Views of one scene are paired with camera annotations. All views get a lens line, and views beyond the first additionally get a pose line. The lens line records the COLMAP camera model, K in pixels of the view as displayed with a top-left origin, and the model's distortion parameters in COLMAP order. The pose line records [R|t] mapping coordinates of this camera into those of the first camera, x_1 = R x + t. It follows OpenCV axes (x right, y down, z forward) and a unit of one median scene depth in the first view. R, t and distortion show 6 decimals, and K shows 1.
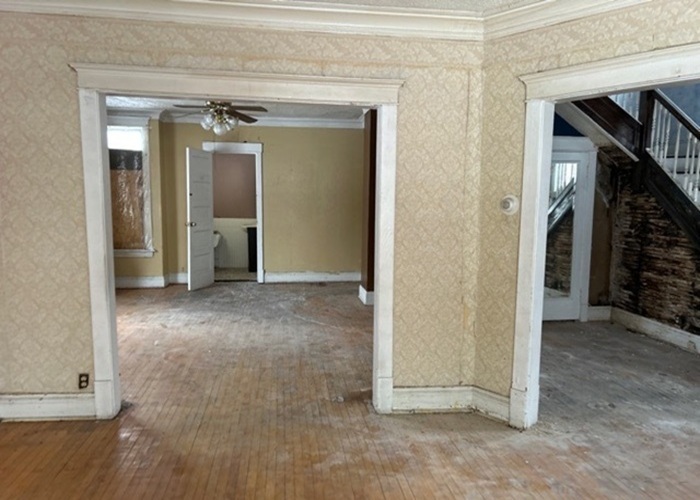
lens RADIAL K [[524.8, 0, 348.7], [0, 524.8, 263.2], [0, 0, 1]] dist [0.038127, -0.063791]
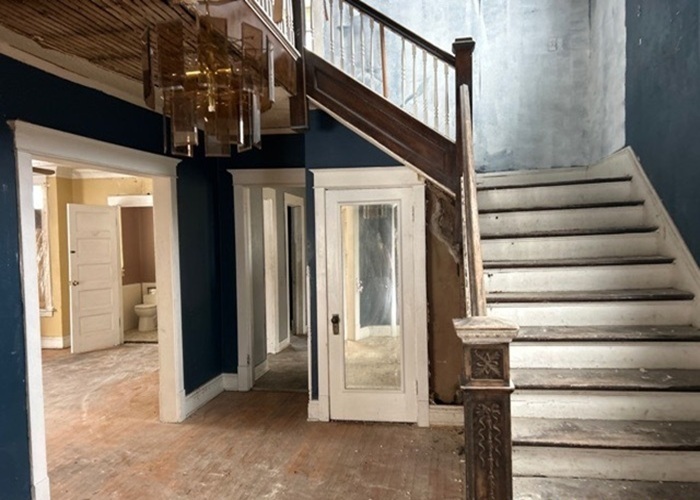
lens RADIAL K [[524.8, 0, 348.7], [0, 524.8, 263.2], [0, 0, 1]] dist [0.038127, -0.063791]
pose [[0.957266, -0.014517, -0.288843, 0.444507], [-0.009404, 0.996649, -0.081255, -0.037244], [0.289054, 0.080499, 0.953922, 0.233638]]
